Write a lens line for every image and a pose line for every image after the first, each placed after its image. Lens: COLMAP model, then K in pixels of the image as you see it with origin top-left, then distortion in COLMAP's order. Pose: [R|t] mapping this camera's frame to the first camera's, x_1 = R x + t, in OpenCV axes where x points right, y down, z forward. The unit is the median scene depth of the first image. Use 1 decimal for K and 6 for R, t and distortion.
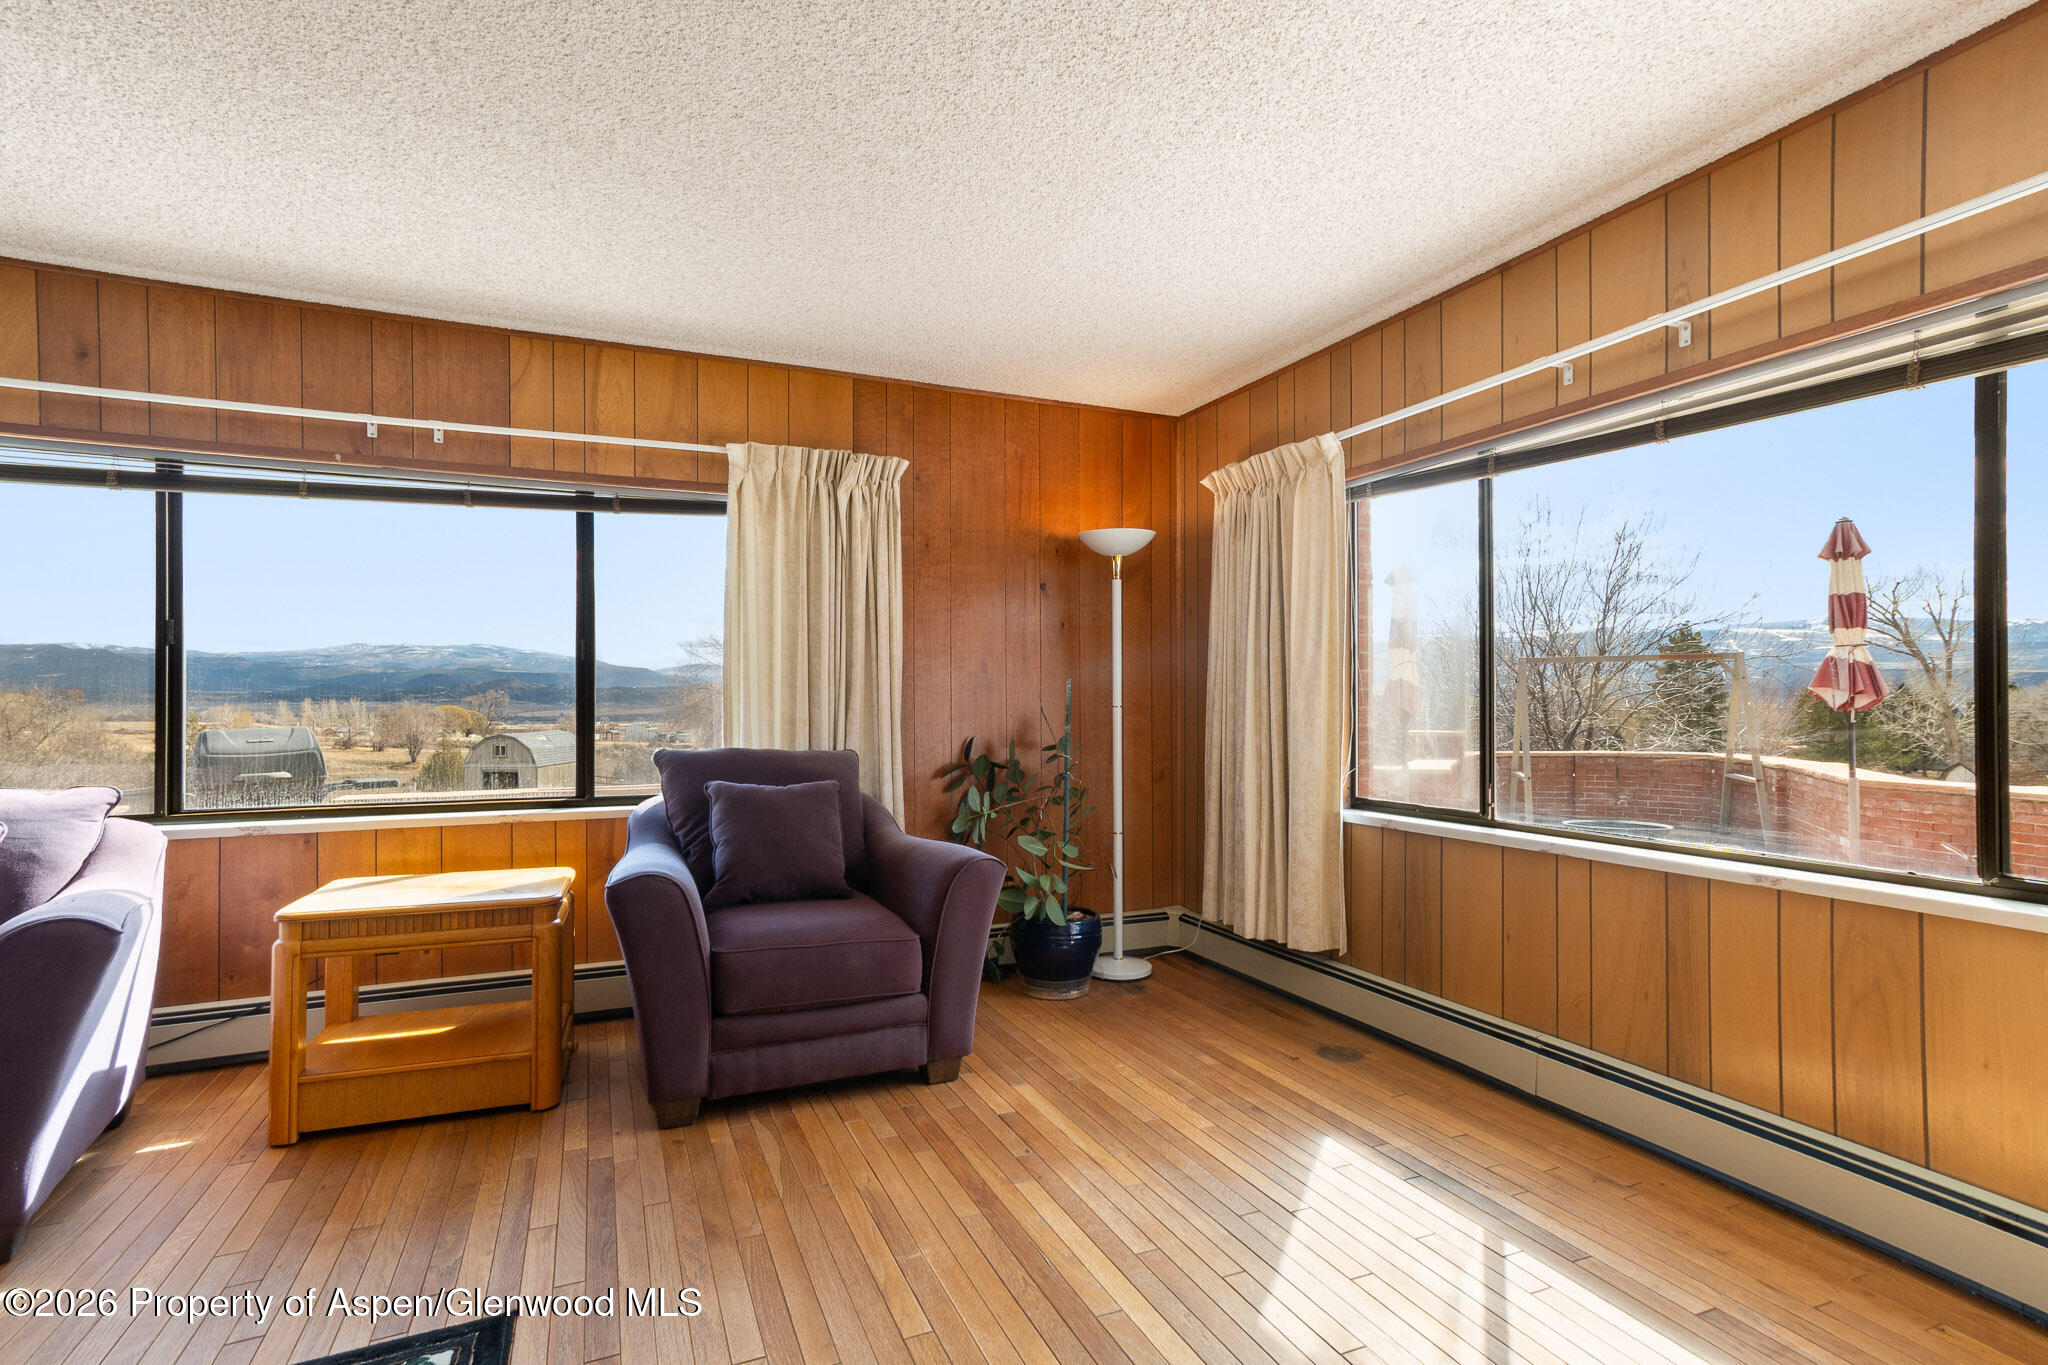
lens RADIAL K [[977.9, 0, 1022.0], [0, 977.9, 690.6], [0, 0, 1]] dist [0.001067, 0.000975]
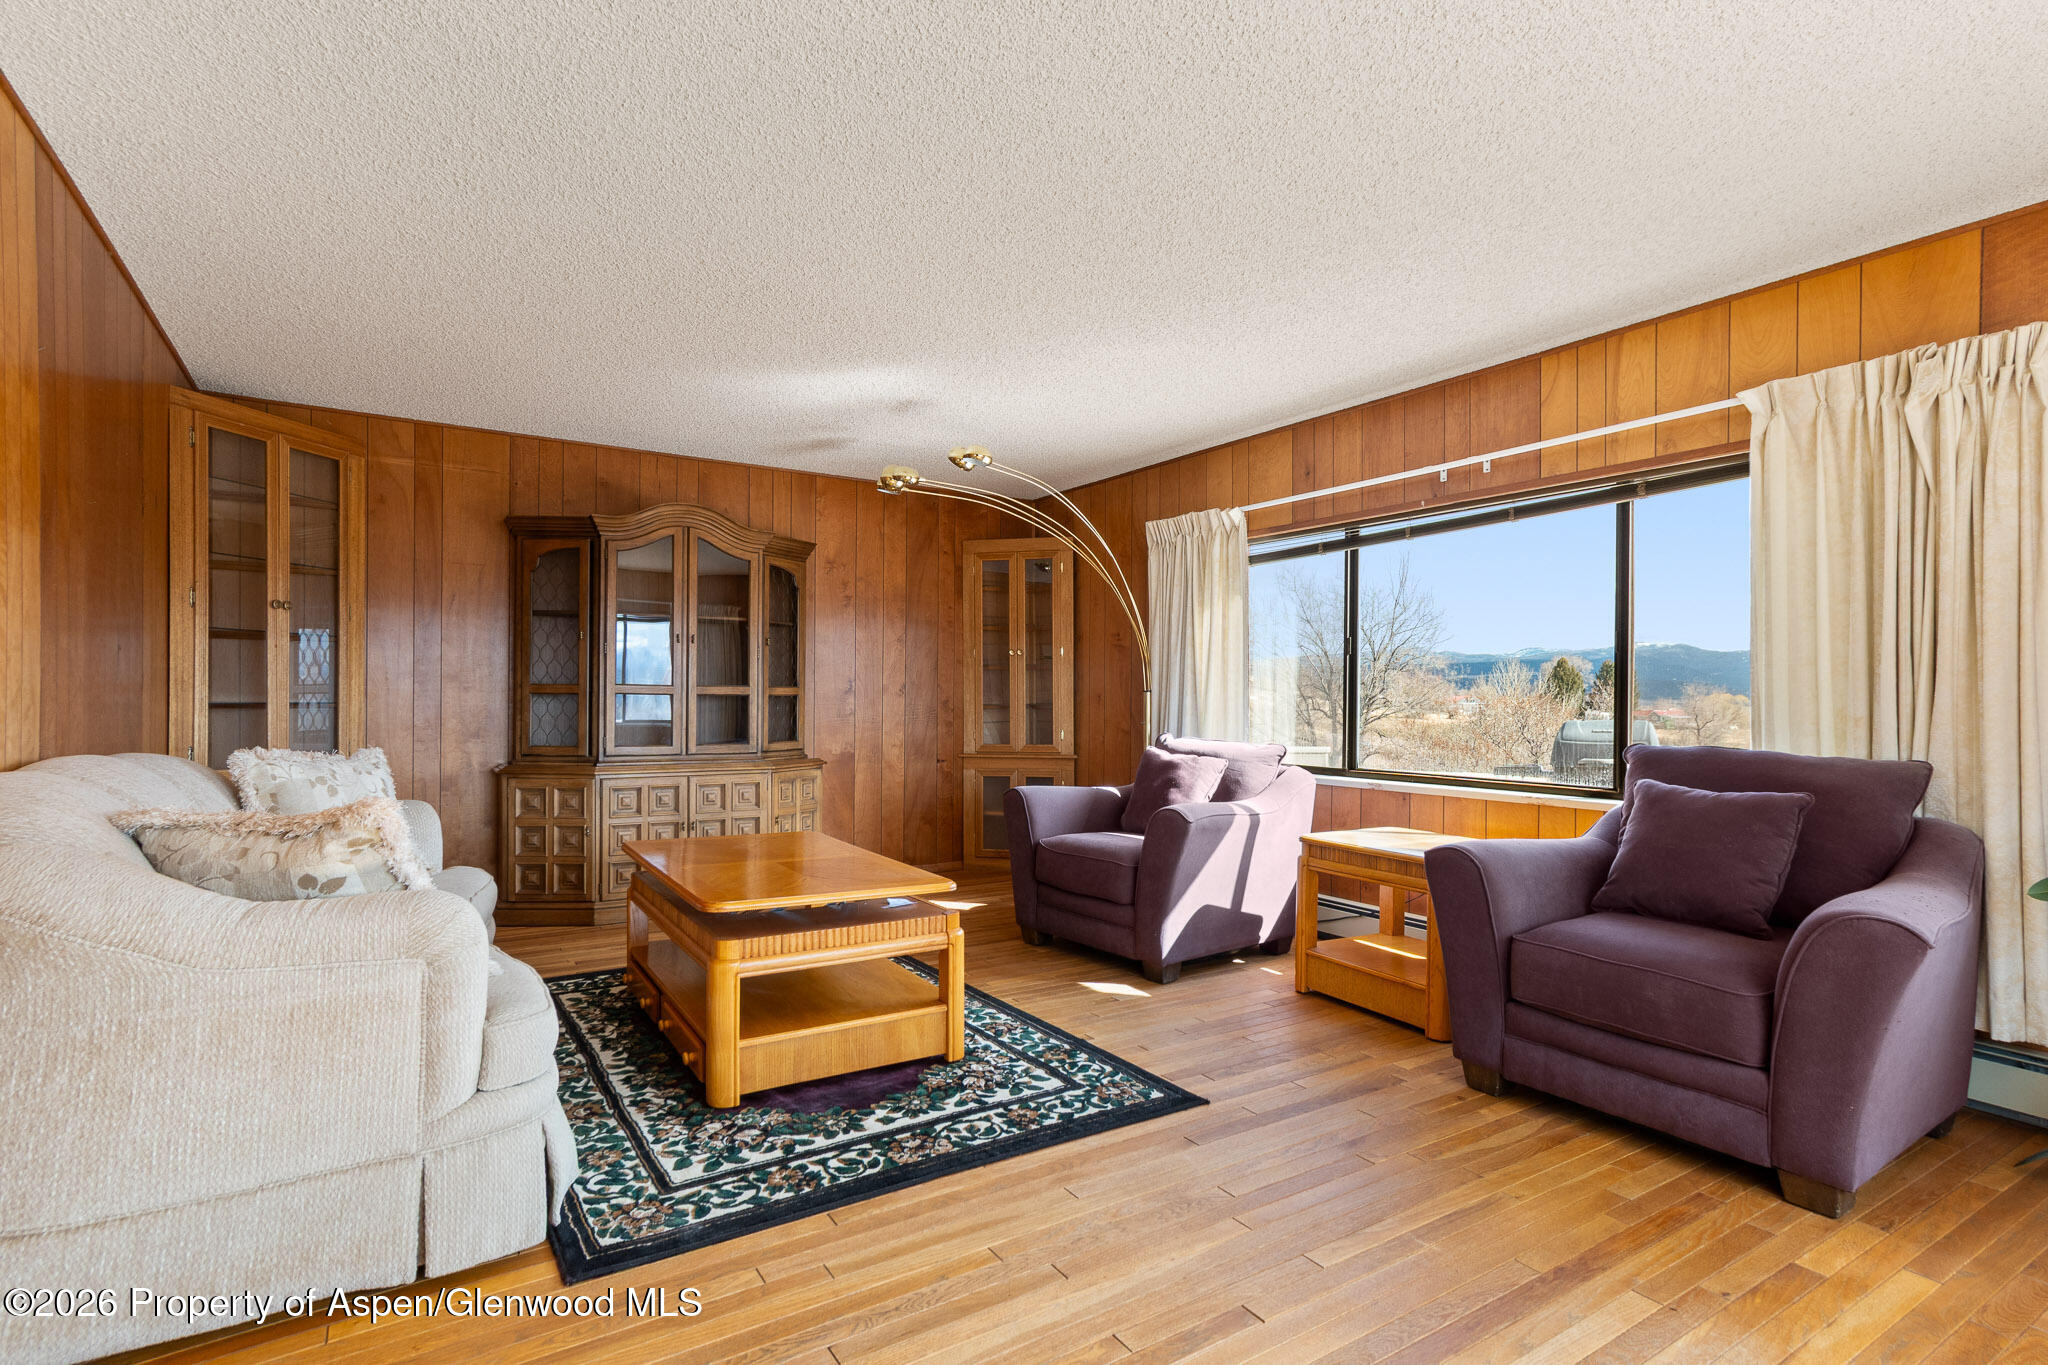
lens RADIAL K [[1011.6, 0, 1022.7], [0, 1011.6, 690.1], [0, 0, 1]] dist [-0.004644, 0.000578]
pose [[0.152525, -0.001115, -0.988299, 0.552103], [0.004340, 0.999990, -0.000459, 0.005964], [0.988290, -0.004220, 0.152528, 0.284626]]
